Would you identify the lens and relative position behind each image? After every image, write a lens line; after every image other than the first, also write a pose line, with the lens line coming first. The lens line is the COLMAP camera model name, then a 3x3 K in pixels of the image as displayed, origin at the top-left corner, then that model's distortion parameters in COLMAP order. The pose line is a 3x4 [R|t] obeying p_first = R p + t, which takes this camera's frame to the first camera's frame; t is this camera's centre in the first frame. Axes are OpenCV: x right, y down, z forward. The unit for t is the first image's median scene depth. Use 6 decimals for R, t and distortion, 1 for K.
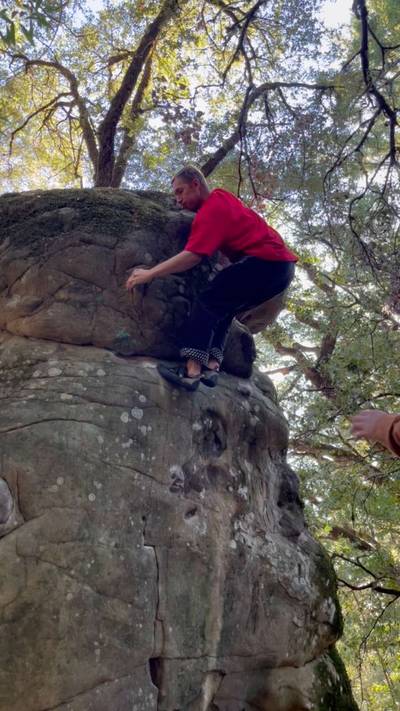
lens RADIAL K [[595.1, 0, 200.0], [0, 595.1, 355.5], [0, 0, 1]] dist [0.001746, 0.008845]
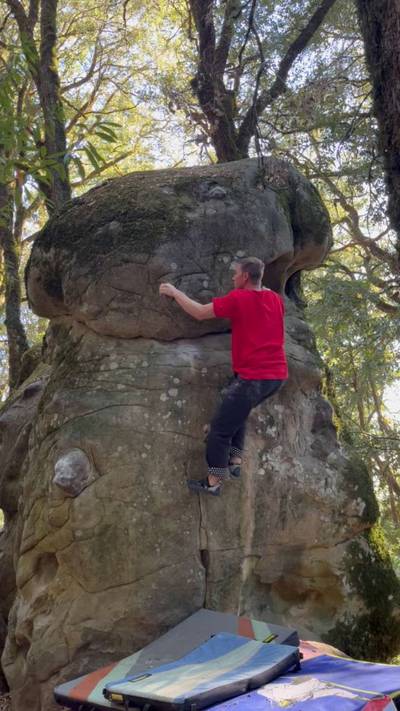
lens RADIAL K [[595.1, 0, 200.0], [0, 595.1, 355.5], [0, 0, 1]] dist [0.001746, 0.008845]
pose [[0.954354, -0.042822, -0.295591, 0.354120], [0.125102, 0.955983, 0.265415, -0.332575], [0.271214, -0.290279, 0.917704, -0.216808]]
